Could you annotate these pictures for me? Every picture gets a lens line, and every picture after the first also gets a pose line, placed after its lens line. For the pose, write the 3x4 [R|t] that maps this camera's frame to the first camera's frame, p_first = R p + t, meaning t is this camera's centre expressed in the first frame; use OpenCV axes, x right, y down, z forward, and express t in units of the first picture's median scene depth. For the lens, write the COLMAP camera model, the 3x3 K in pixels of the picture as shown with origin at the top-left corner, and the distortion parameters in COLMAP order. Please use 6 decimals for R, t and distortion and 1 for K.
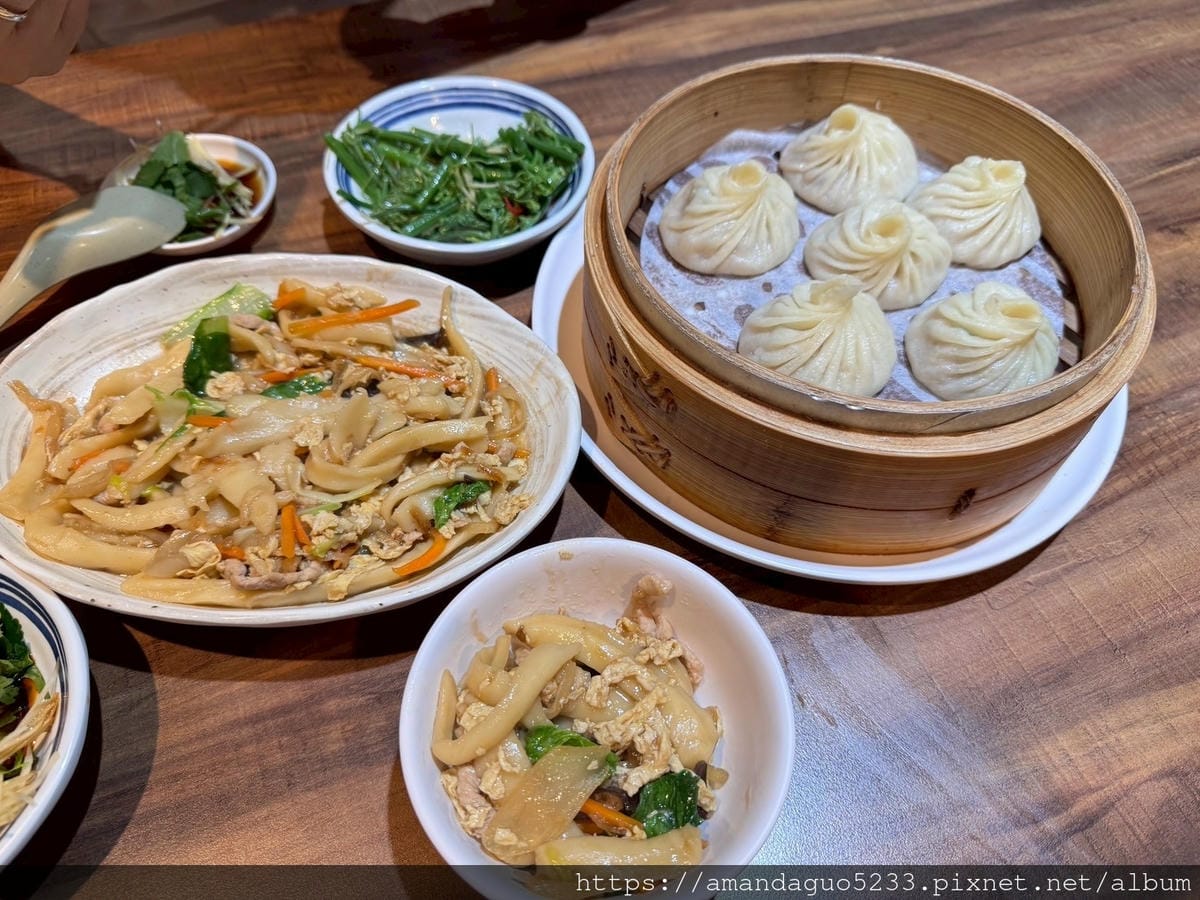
lens RADIAL K [[871.5, 0, 600.0], [0, 871.5, 450.0], [0, 0, 1]] dist [-0.007003, -0.007223]
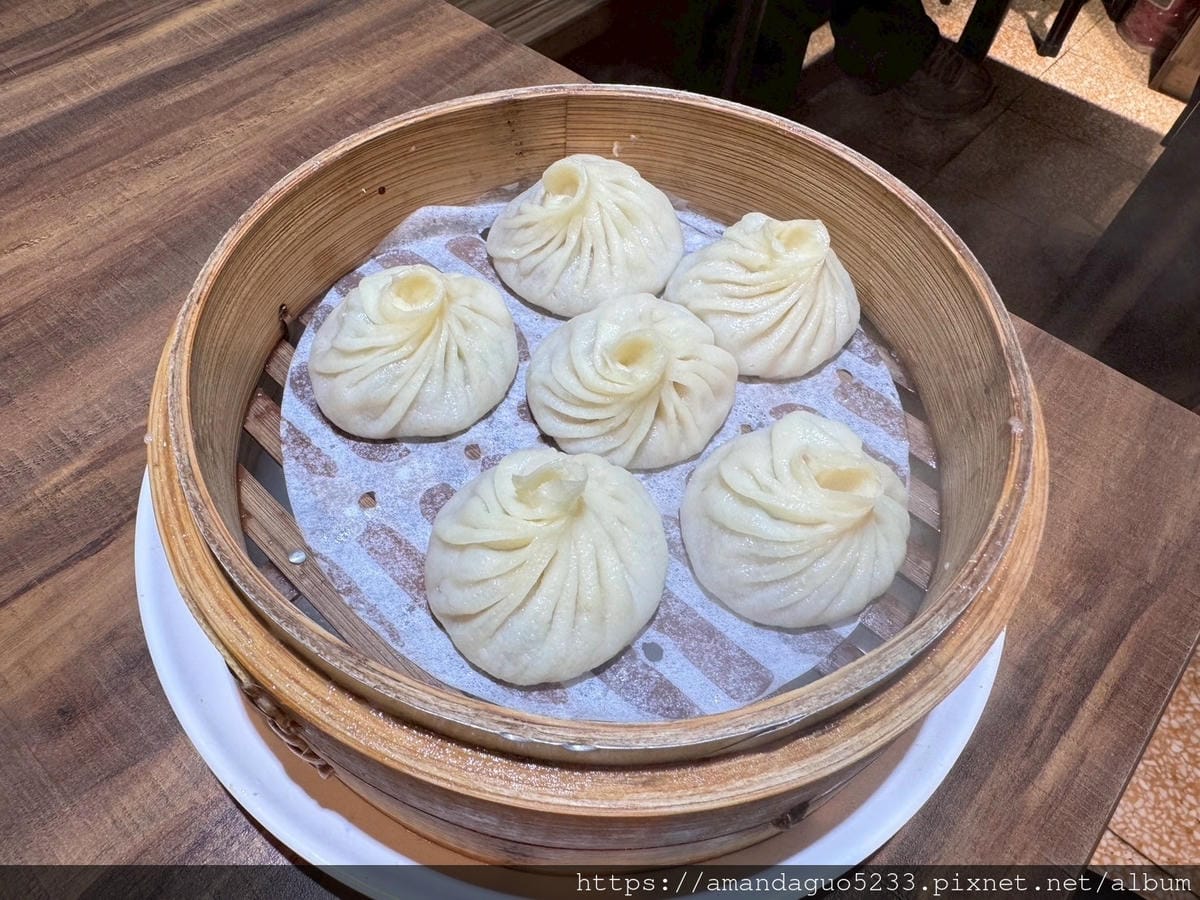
lens RADIAL K [[847.6, 0, 532.9], [0, 847.6, 452.2], [0, 0, 1]] dist [-0.006763, 0.003128]
pose [[0.989065, -0.127446, 0.074217, 0.187402], [0.127140, 0.991845, 0.008850, -0.183821], [-0.074740, 0.000682, 0.997203, 0.349315]]
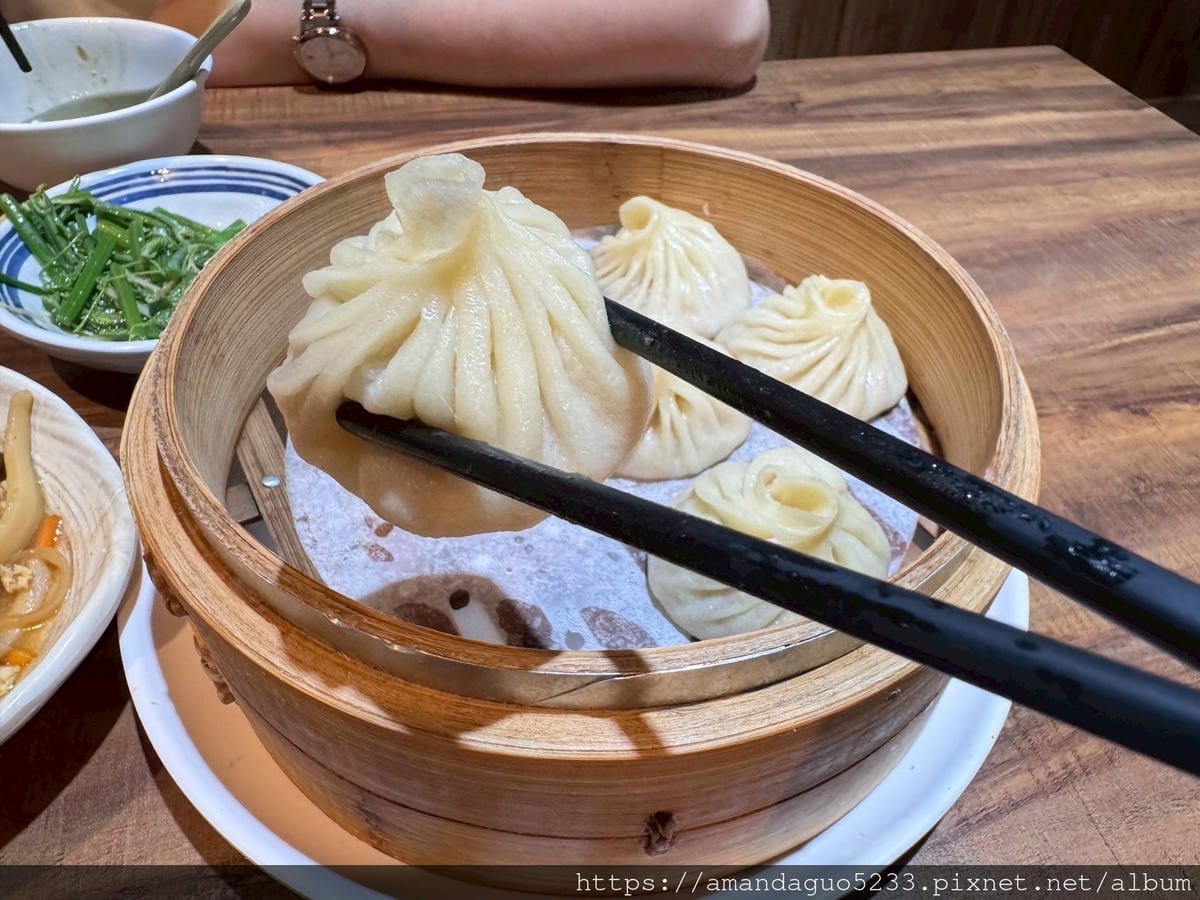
lens RADIAL K [[843.7, 0, 642.7], [0, 843.7, 448.8], [0, 0, 1]] dist [0.014821, -0.034896]
pose [[0.996108, 0.082945, -0.029819, 0.336203], [-0.086996, 0.979570, -0.181314, -0.065330], [0.014171, 0.183202, 0.982973, 0.360038]]
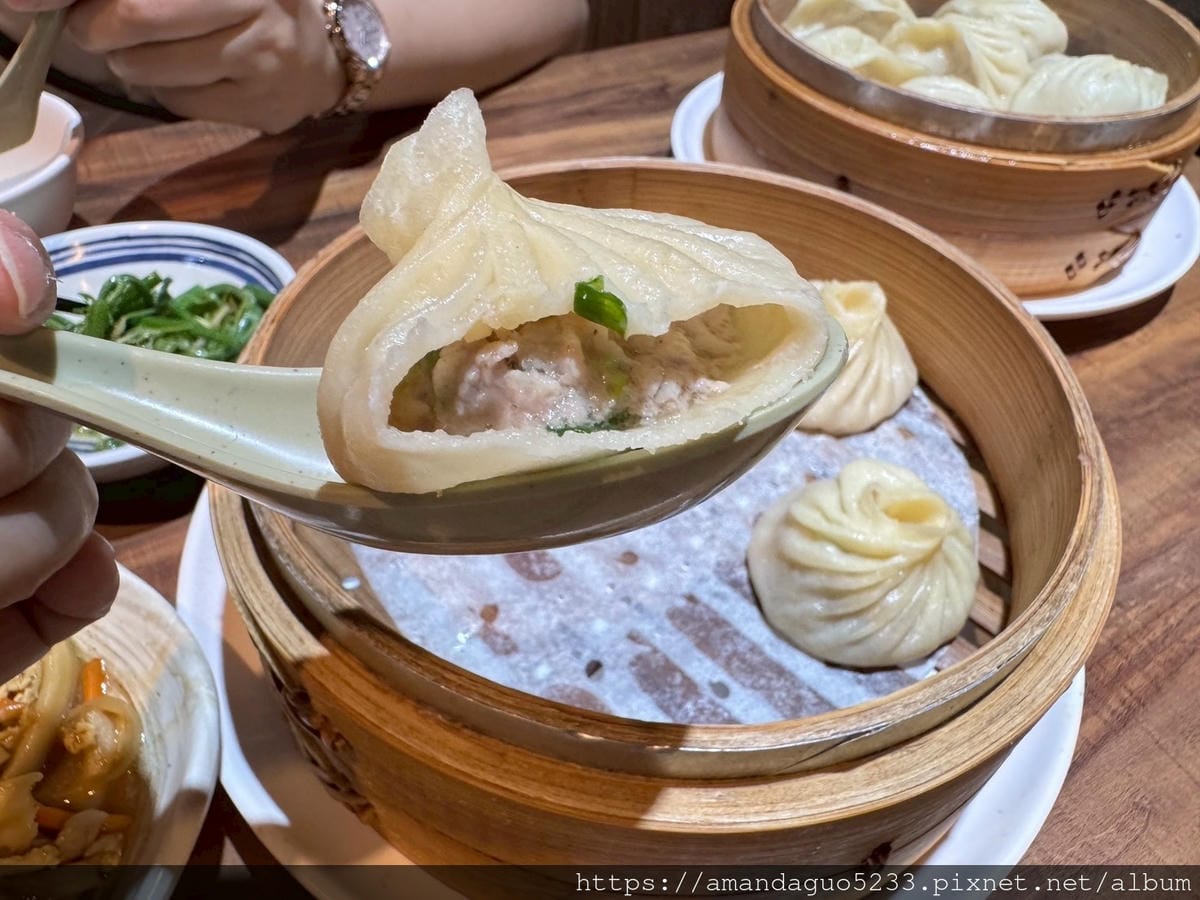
lens RADIAL K [[852.5, 0, 584.8], [0, 852.5, 452.1], [0, 0, 1]] dist [-0.002654, -0.001452]
pose [[0.991218, -0.081627, 0.104034, 0.163112], [0.096871, 0.983762, -0.151091, -0.112725], [-0.090012, 0.159842, 0.983030, 0.358780]]
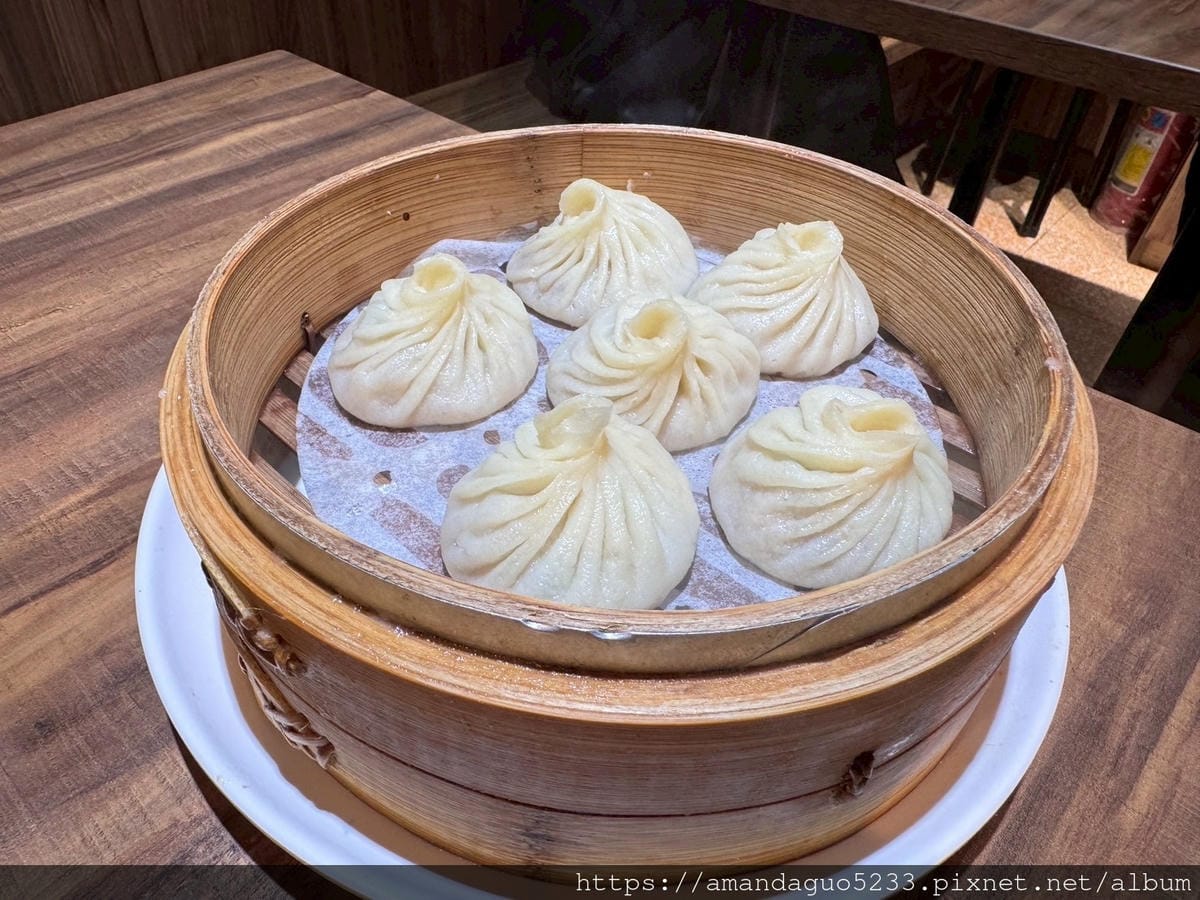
lens RADIAL K [[847.6, 0, 532.9], [0, 847.6, 452.2], [0, 0, 1]] dist [-0.006763, 0.003128]
pose [[0.989919, -0.113285, 0.085016, 0.165869], [0.128839, 0.969554, -0.208246, -0.041104], [-0.058837, 0.217100, 0.974375, 0.384271]]
